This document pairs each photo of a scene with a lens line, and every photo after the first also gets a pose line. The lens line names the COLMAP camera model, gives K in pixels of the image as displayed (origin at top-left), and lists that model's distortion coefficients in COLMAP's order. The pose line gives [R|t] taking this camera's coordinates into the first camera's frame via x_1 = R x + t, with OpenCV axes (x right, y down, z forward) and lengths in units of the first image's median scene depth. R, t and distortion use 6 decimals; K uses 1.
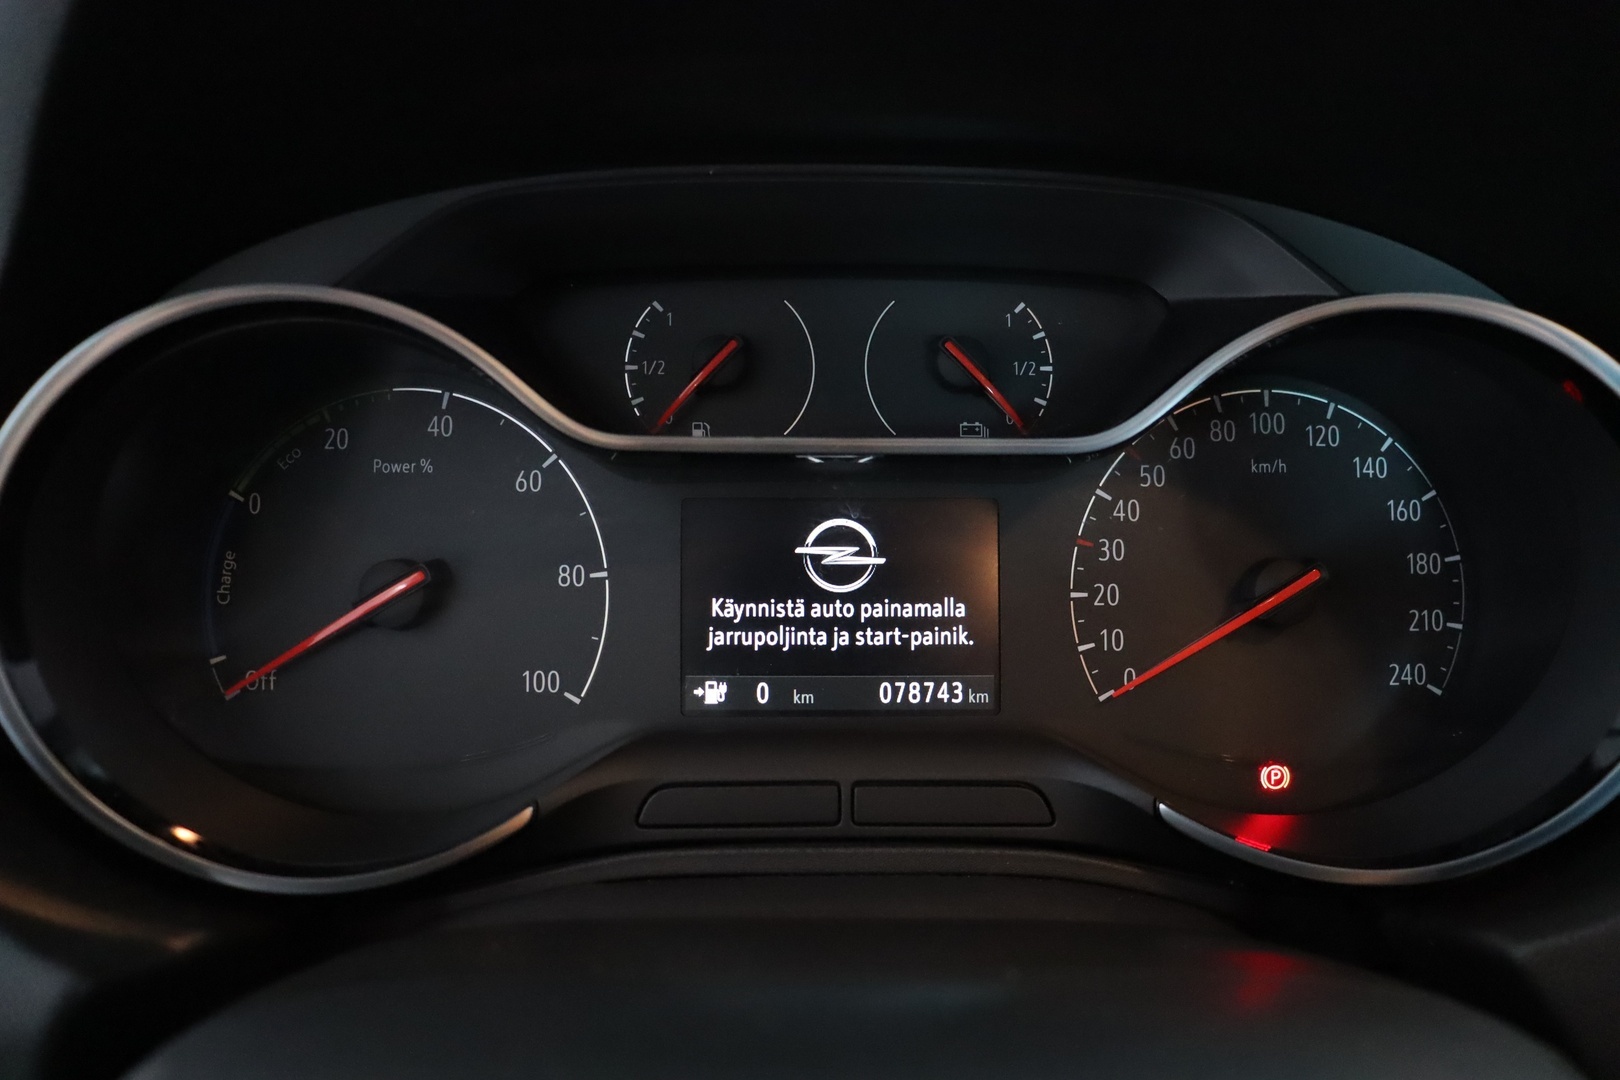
lens RADIAL K [[1329.0, 0, 802.6], [0, 1329.0, 532.6], [0, 0, 1]] dist [-0.098461, 0.029556]
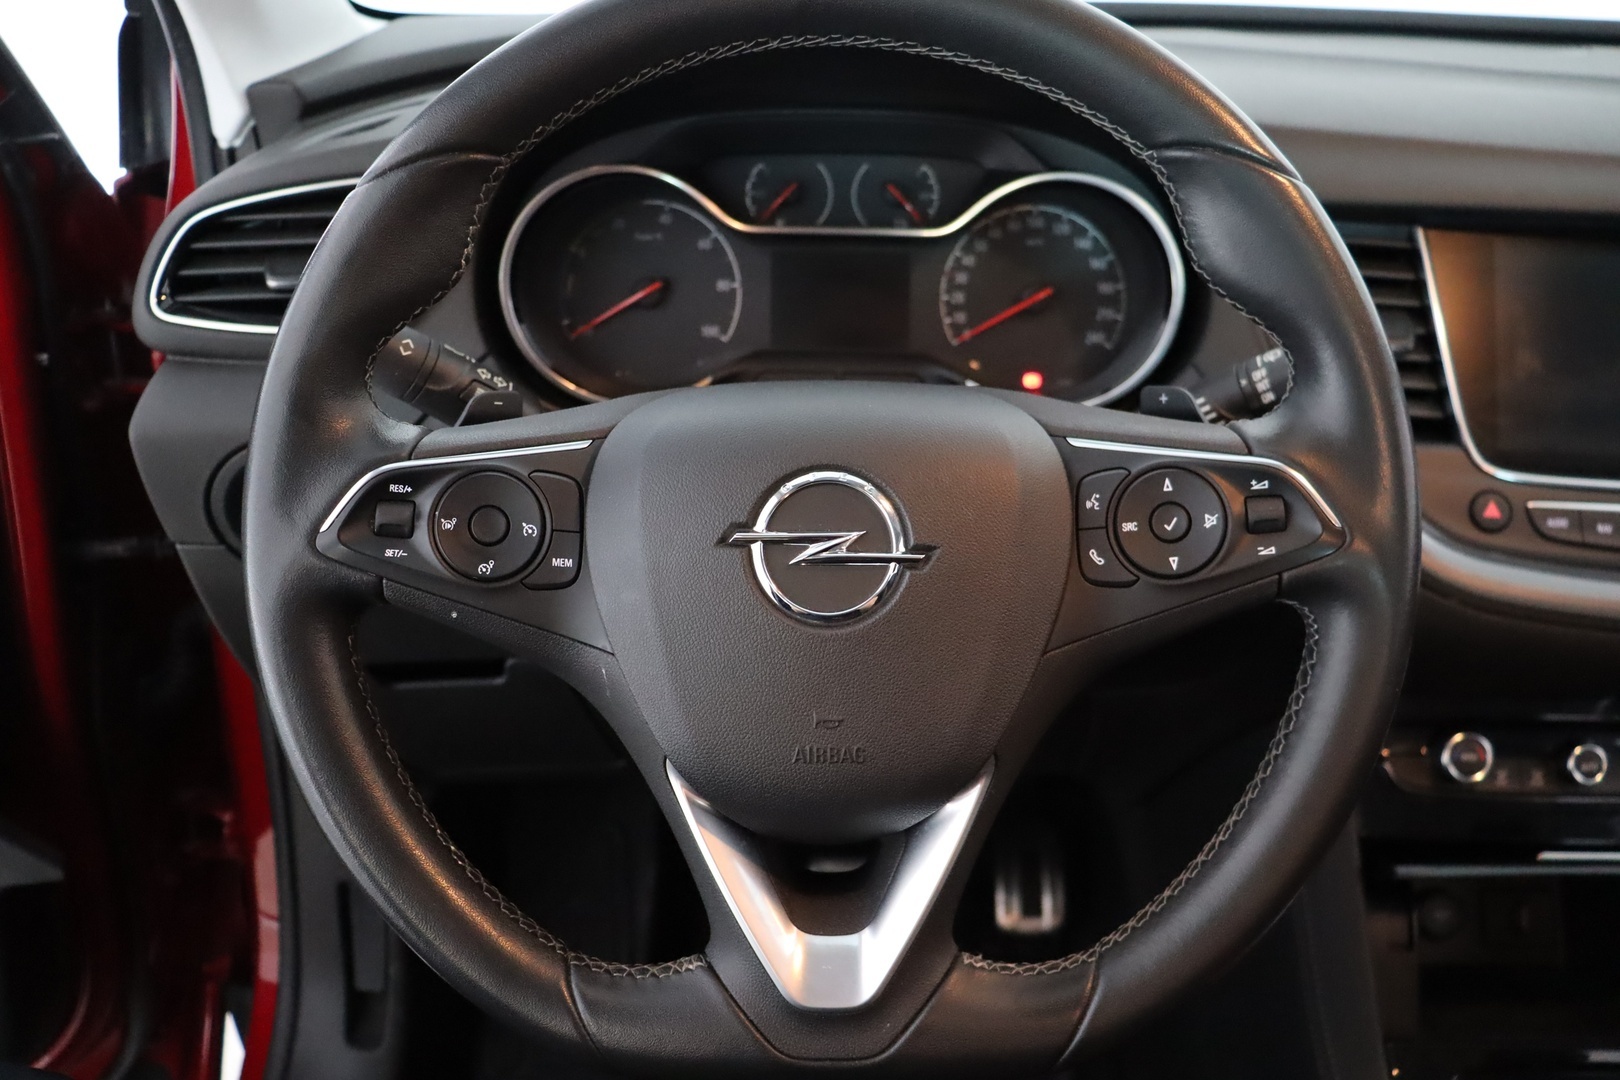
lens RADIAL K [[1329.0, 0, 812.2], [0, 1329.0, 543.1], [0, 0, 1]] dist [-0.098461, 0.029556]
pose [[0.998444, 0.024821, -0.049927, 0.103474], [-0.016590, 0.987143, 0.158979, 0.104859], [0.053231, -0.157903, 0.986019, -1.309286]]
